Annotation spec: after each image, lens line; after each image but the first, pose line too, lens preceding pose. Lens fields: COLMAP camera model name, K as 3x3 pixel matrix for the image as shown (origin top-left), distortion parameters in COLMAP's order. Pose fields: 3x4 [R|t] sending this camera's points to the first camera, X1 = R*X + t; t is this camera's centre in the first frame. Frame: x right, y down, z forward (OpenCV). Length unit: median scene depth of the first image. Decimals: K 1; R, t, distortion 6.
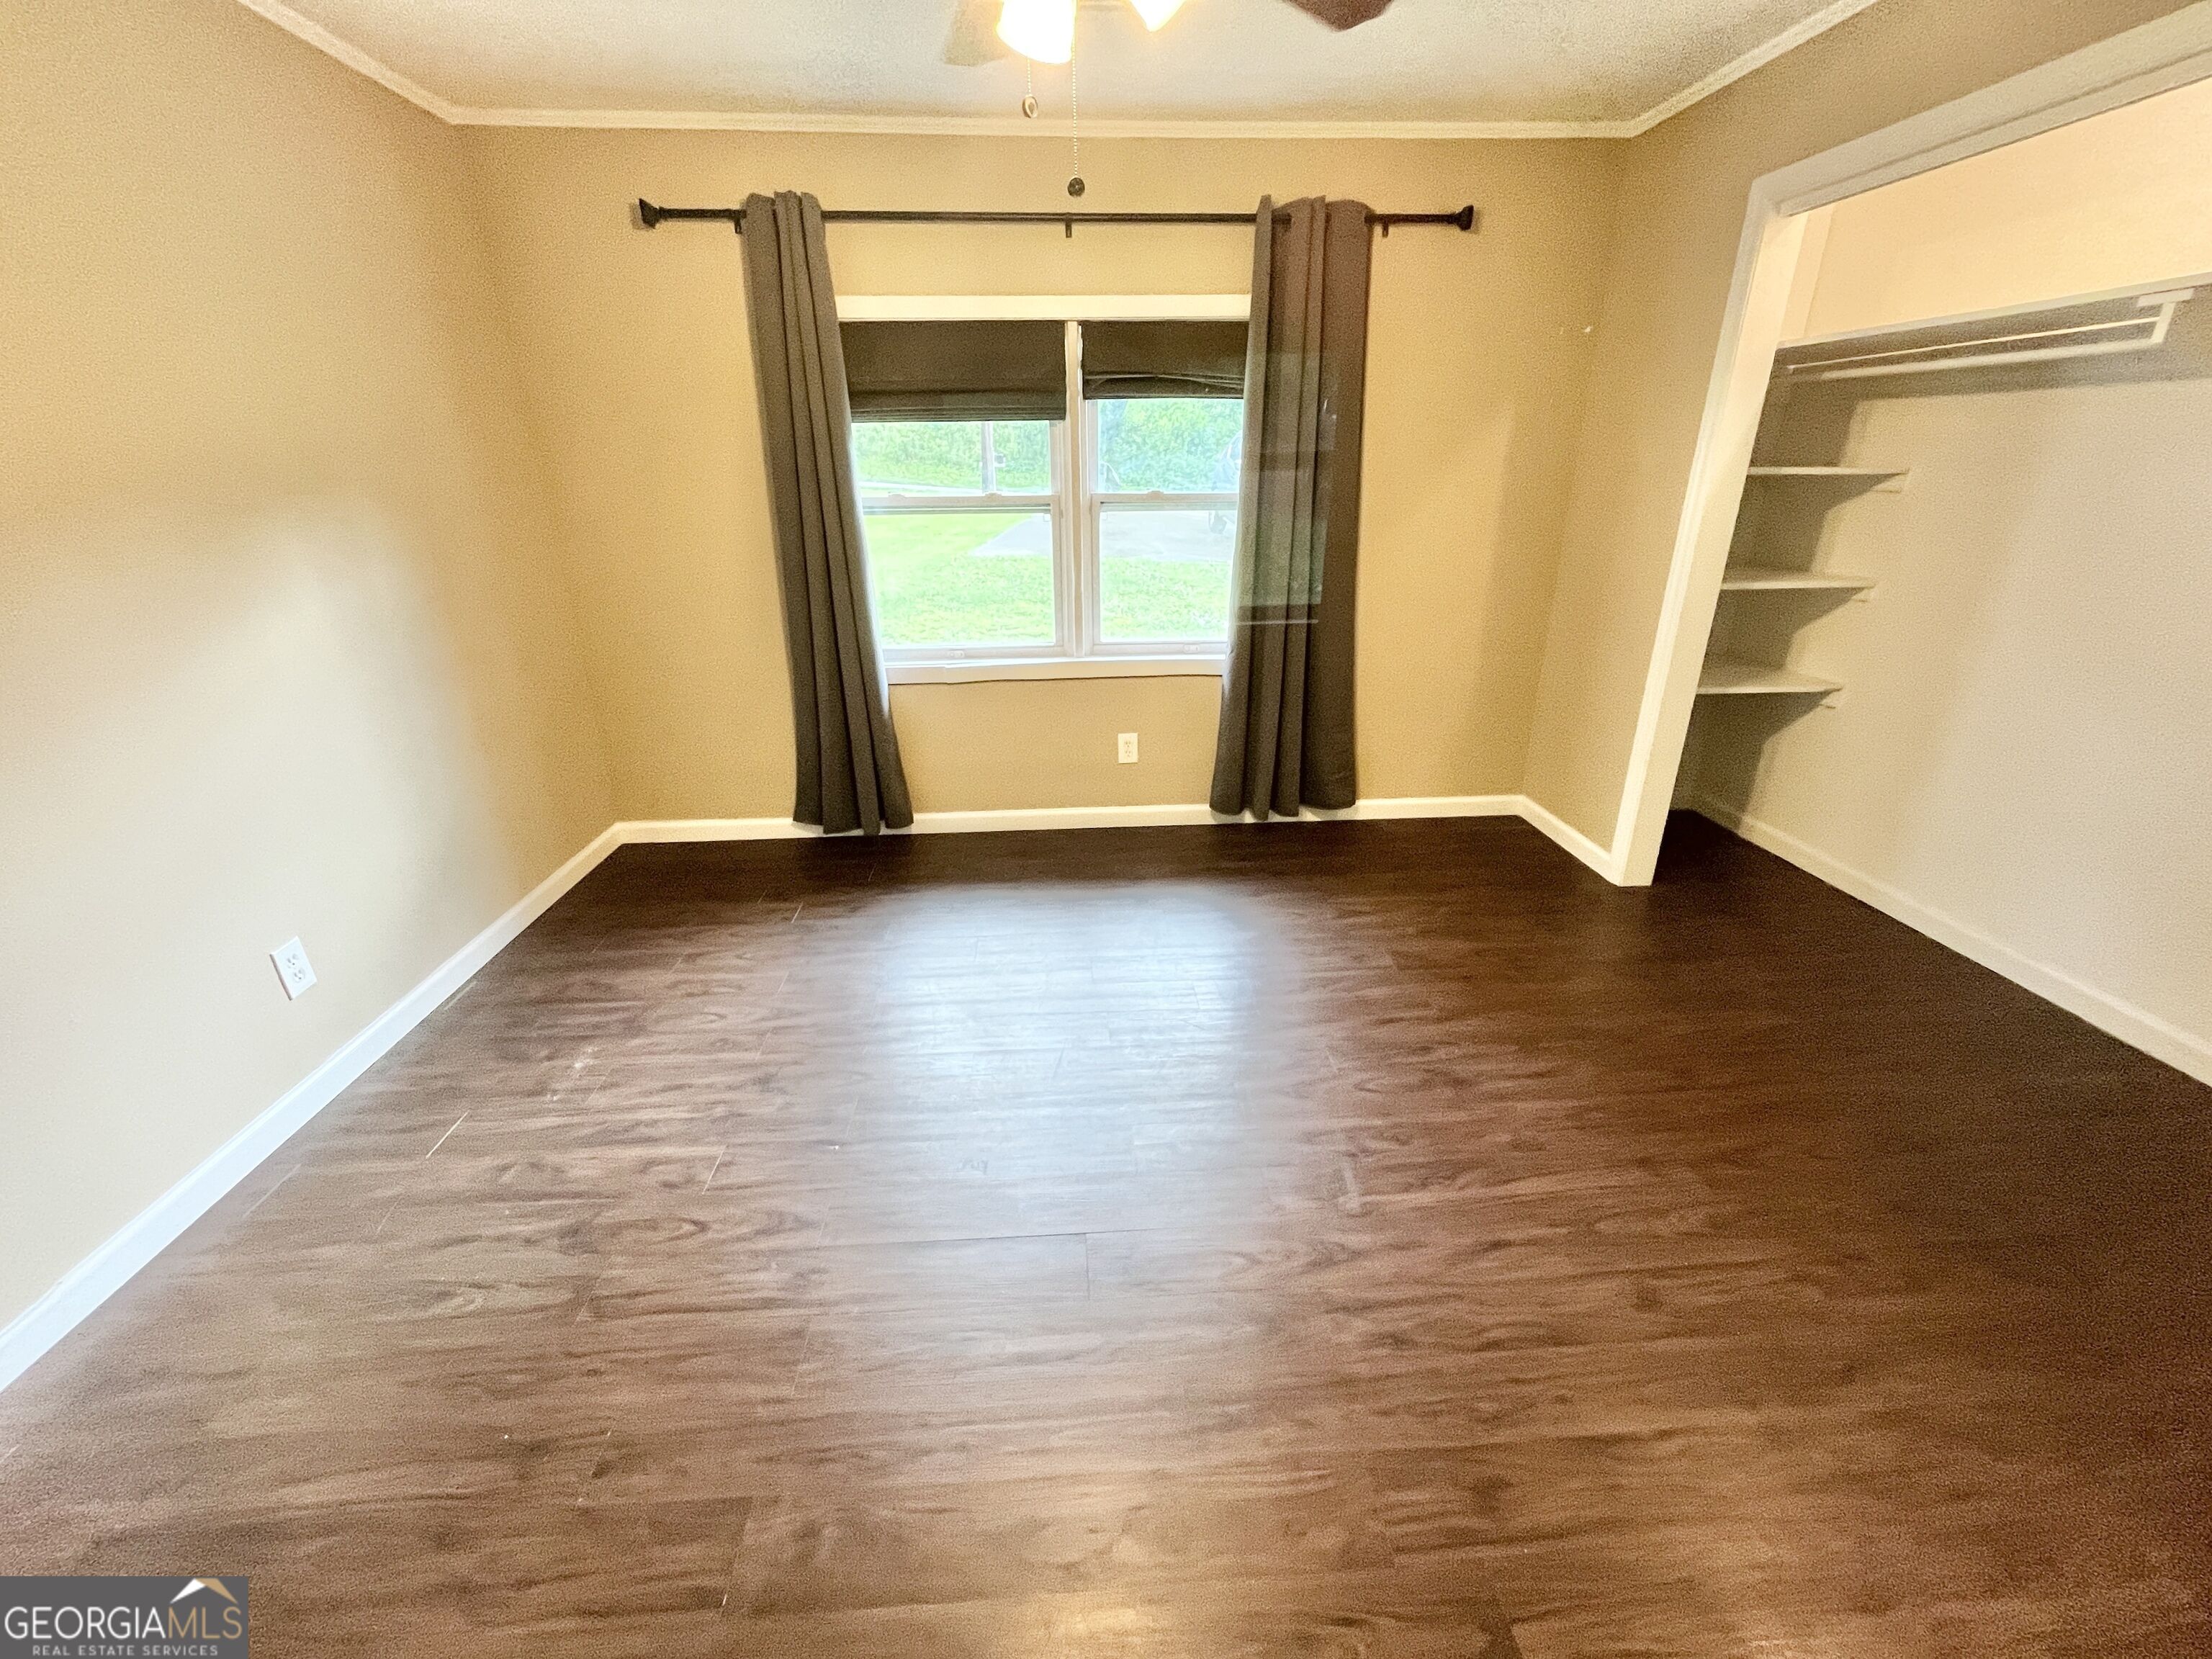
lens RADIAL K [[896.0, 0, 1106.0], [0, 896.0, 829.5], [0, 0, 1]] dist [-0.012716, -0.000217]
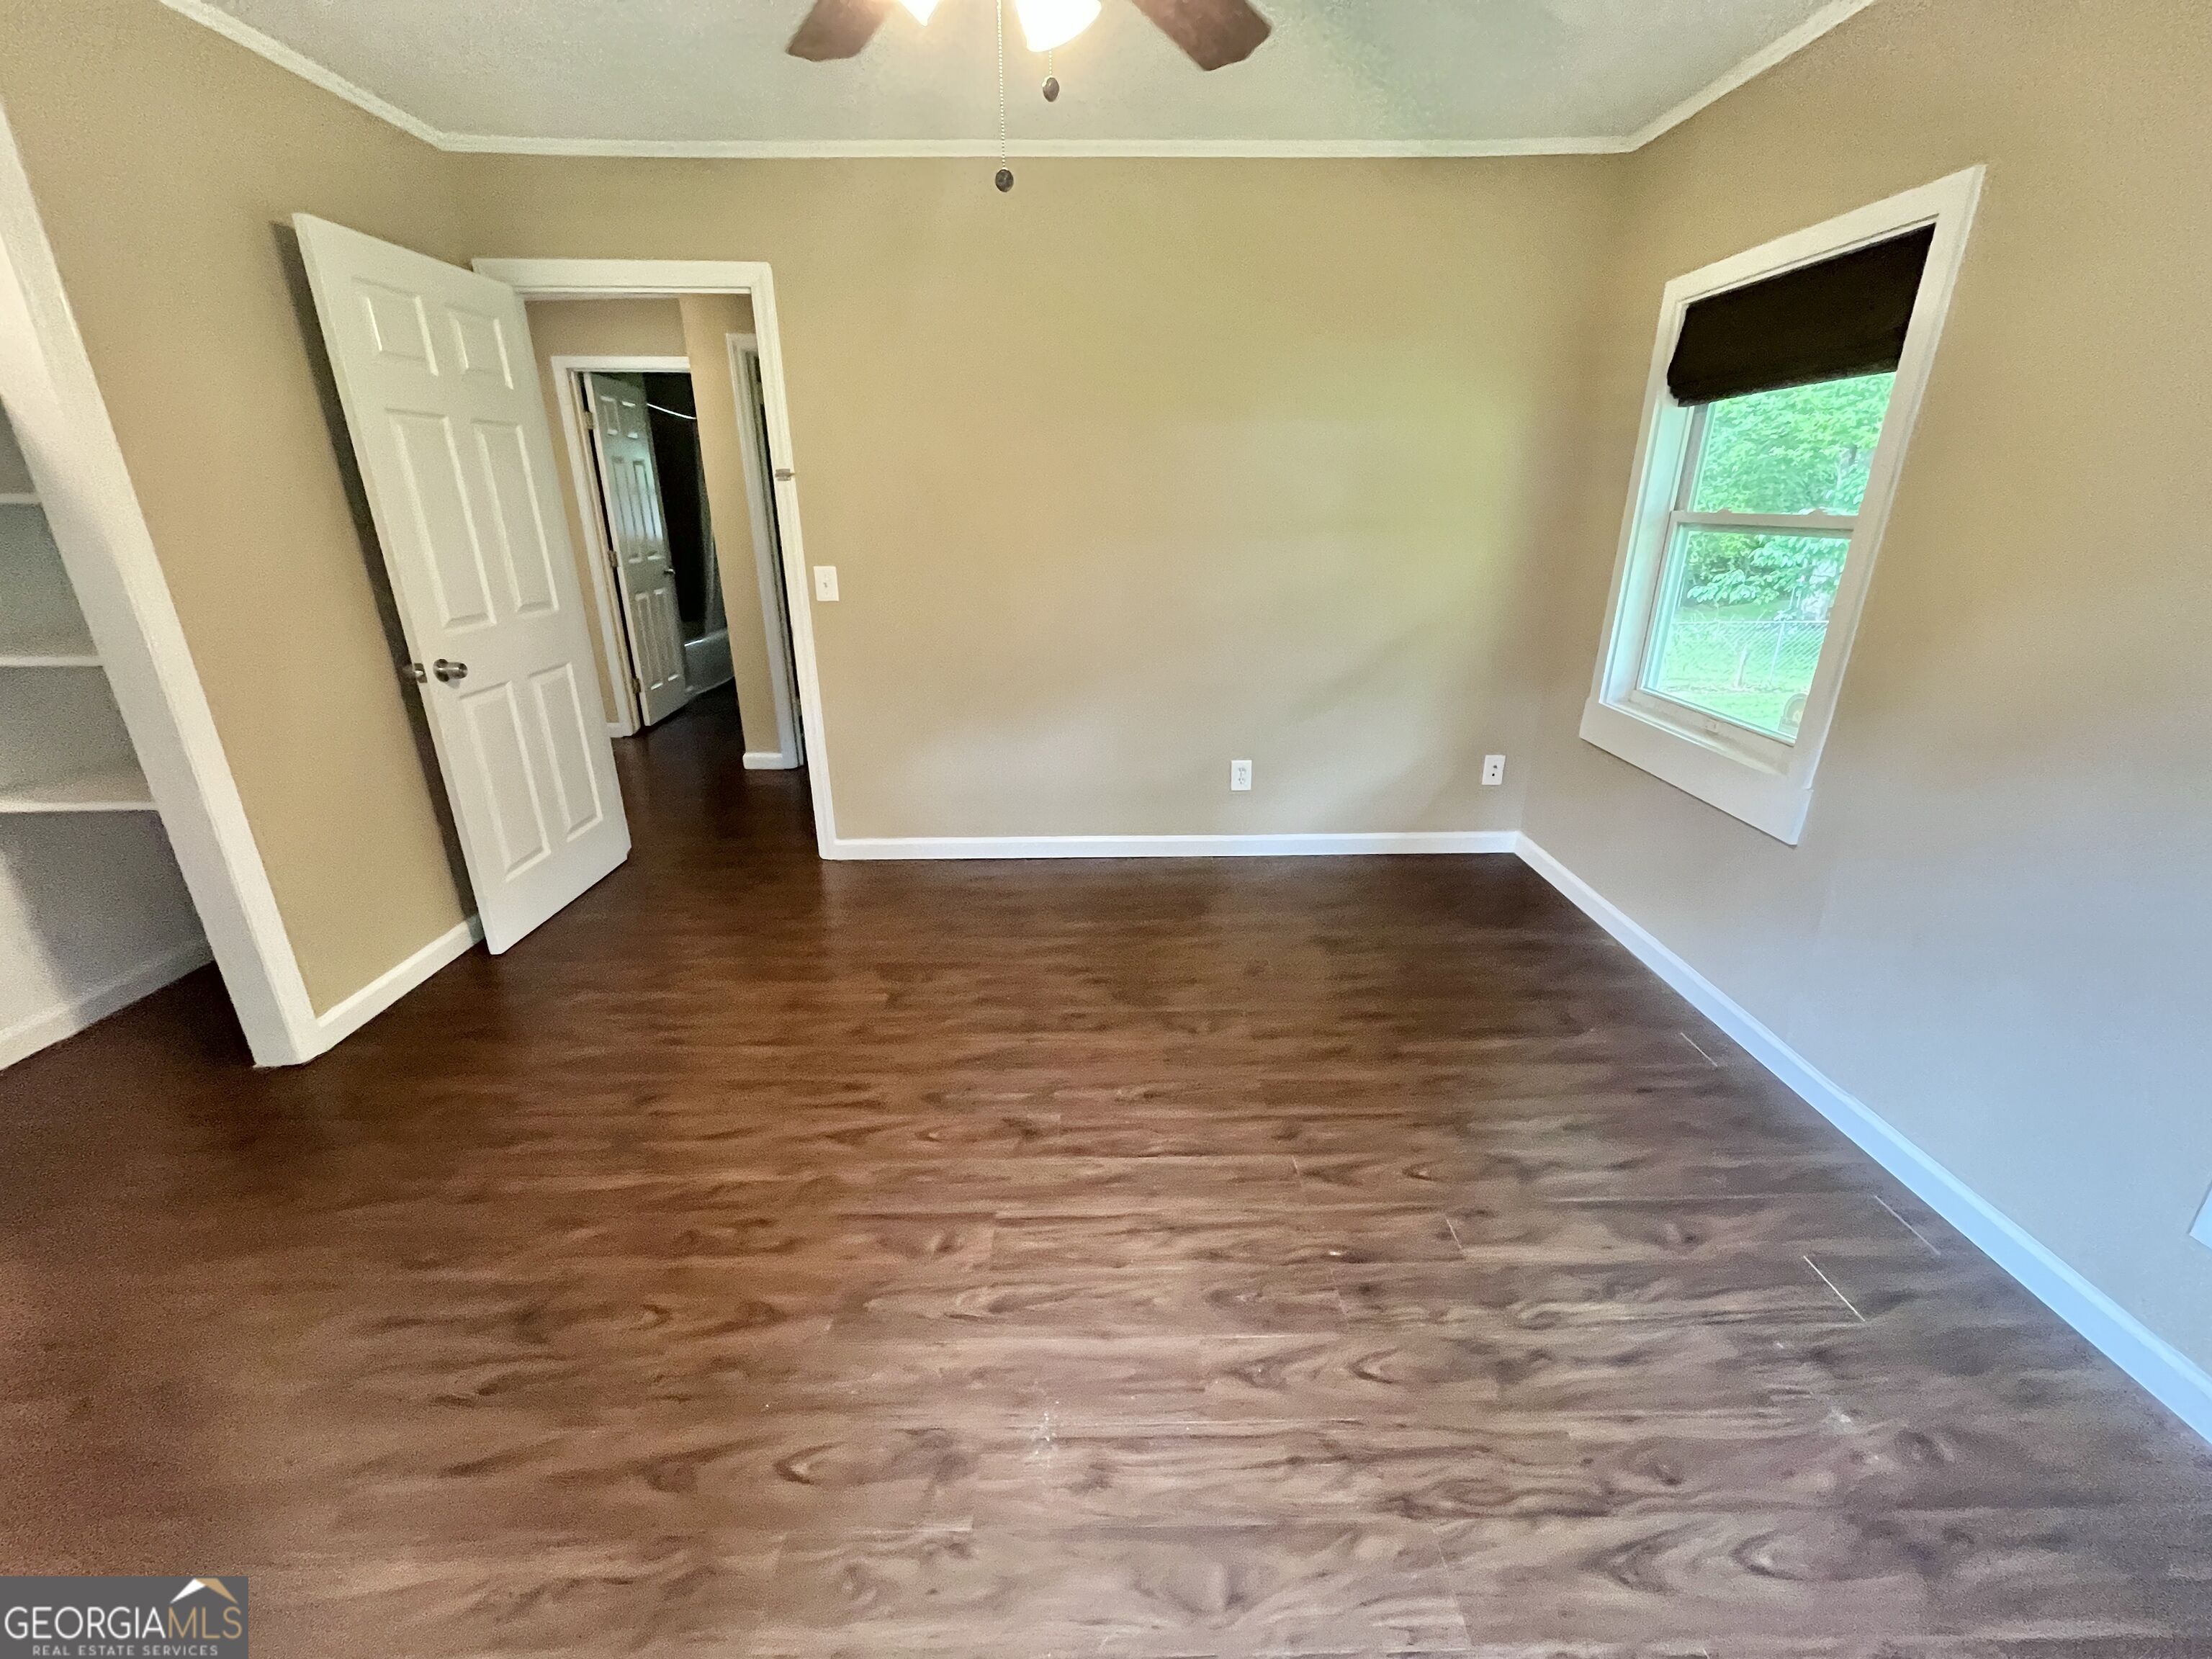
lens RADIAL K [[890.8, 0, 1111.0], [0, 890.8, 821.7], [0, 0, 1]] dist [-0.001121, -0.000796]
pose [[-0.998779, -0.006053, 0.049038, -0.120250], [0.027832, 0.751106, 0.659595, -0.507180], [-0.040825, 0.660154, -0.750020, 1.310094]]
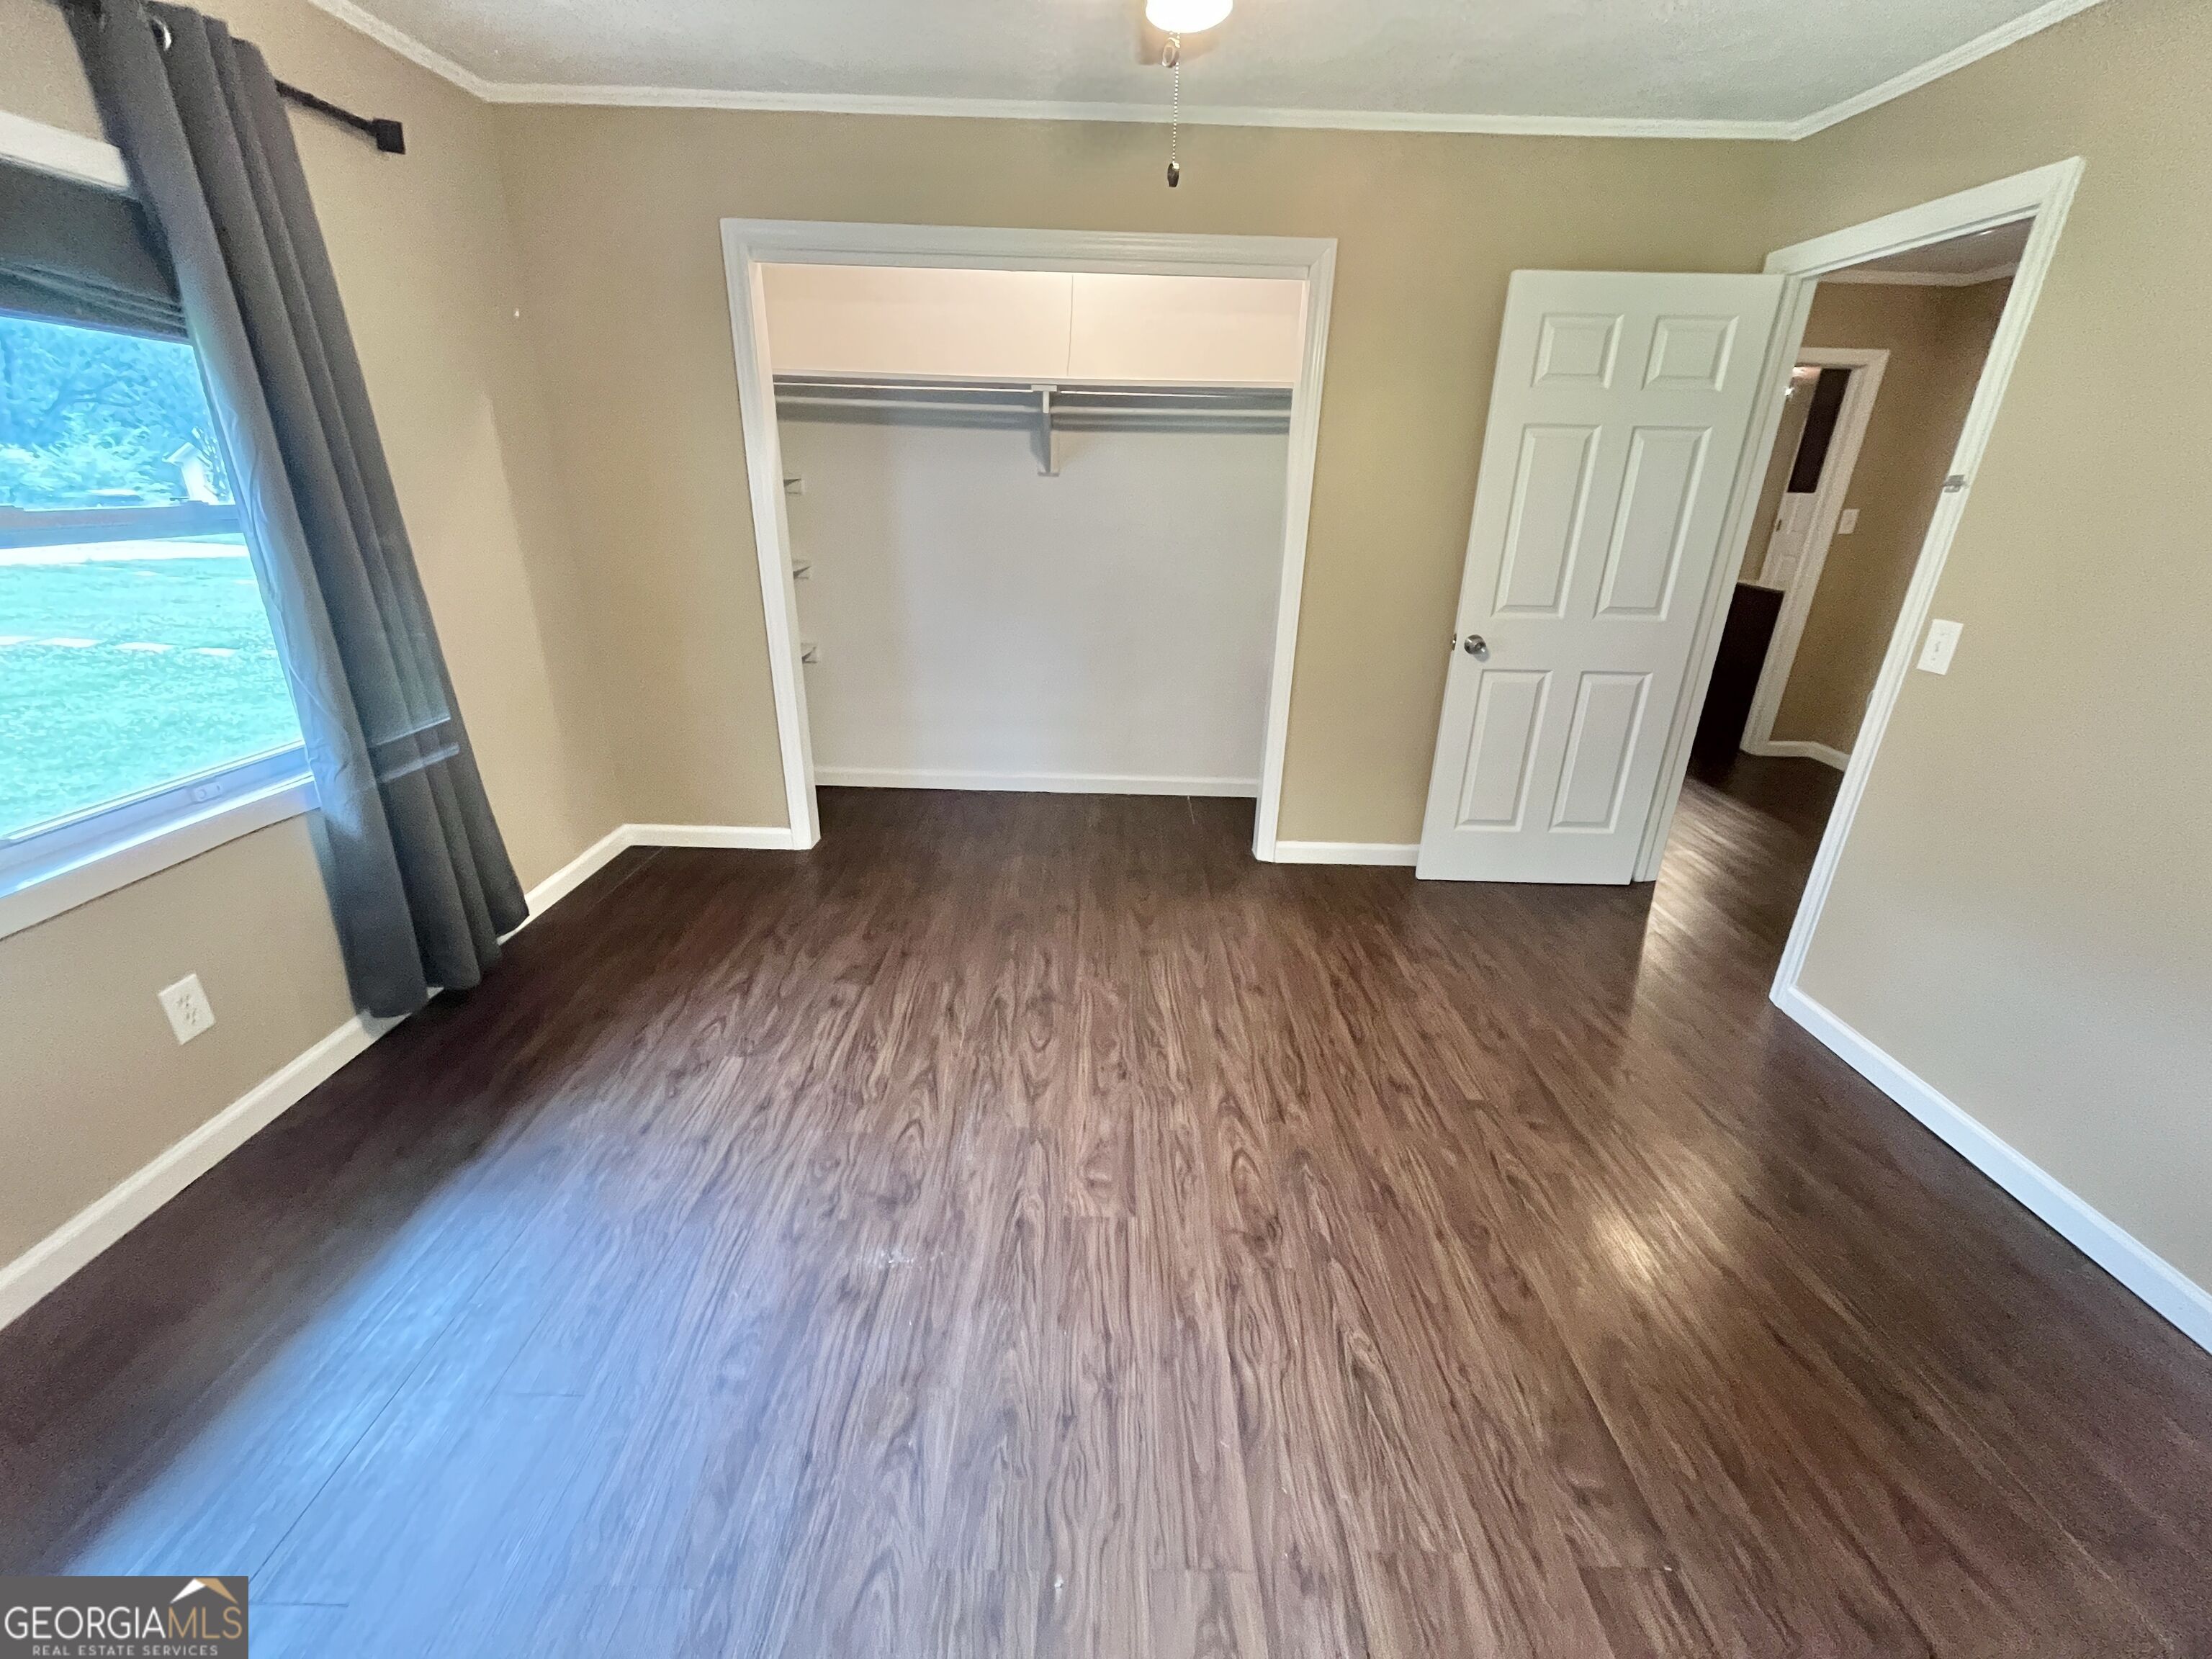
lens RADIAL K [[890.8, 0, 1111.0], [0, 890.8, 821.7], [0, 0, 1]] dist [-0.001121, -0.000796]
pose [[0.065189, -0.354122, 0.932924, -0.654370], [0.344393, 0.885452, 0.312038, -0.279393], [-0.936559, 0.300951, 0.179679, 0.659817]]
